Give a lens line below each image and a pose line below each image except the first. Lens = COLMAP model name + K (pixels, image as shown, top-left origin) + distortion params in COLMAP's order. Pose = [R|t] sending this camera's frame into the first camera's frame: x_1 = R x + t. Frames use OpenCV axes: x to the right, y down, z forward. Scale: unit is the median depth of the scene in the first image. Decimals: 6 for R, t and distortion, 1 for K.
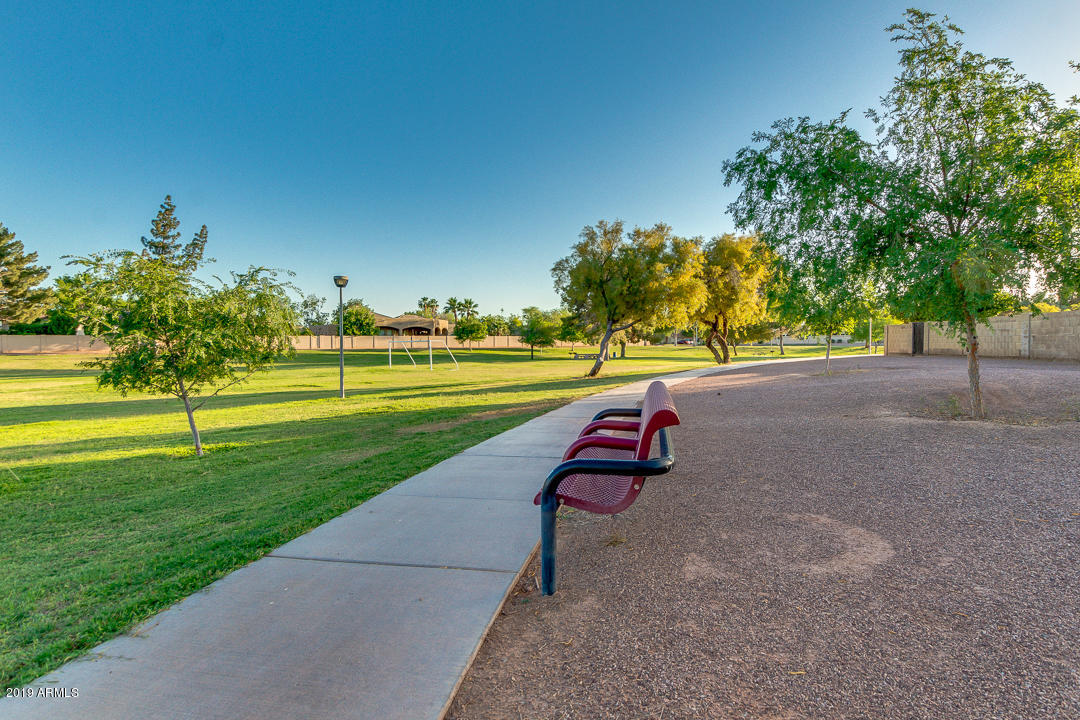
lens RADIAL K [[875.5, 0, 540.0], [0, 875.5, 360.0], [0, 0, 1]] dist [0.004529, 0.000398]
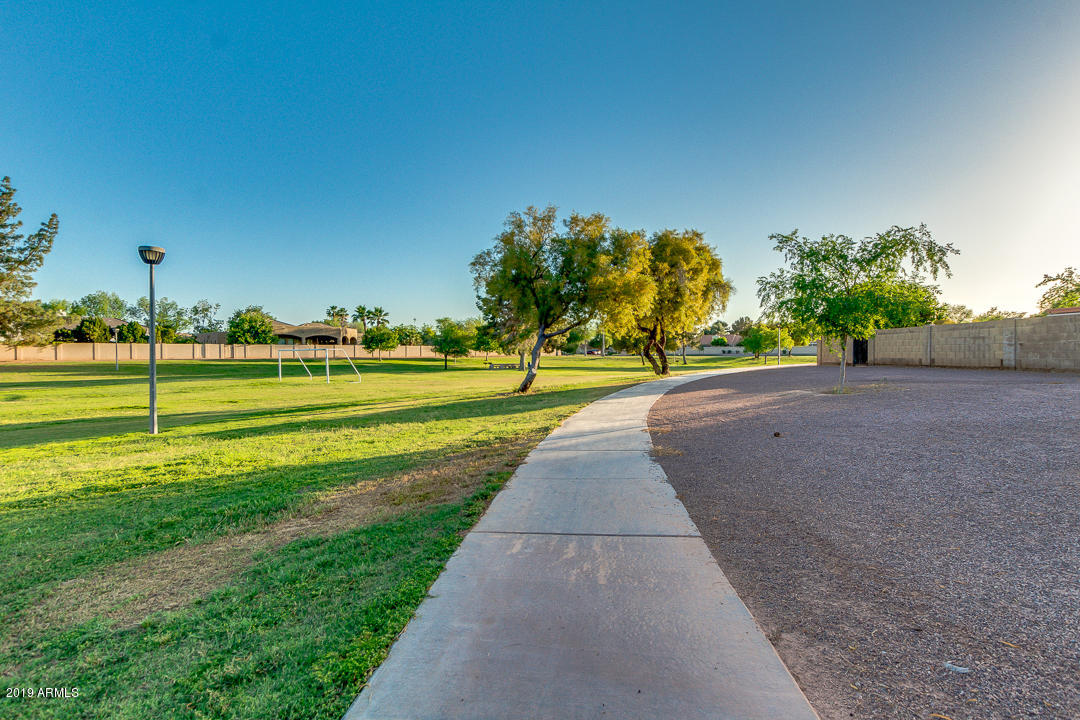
lens RADIAL K [[503.4, 0, 540.0], [0, 503.4, 360.0], [0, 0, 1]] dist [0.008727, 0.000011]
pose [[0.983631, 0.000047, 0.180192, -0.006755], [0.002239, 0.999920, -0.012487, -0.004034], [-0.180178, 0.012686, 0.983552, 0.430807]]
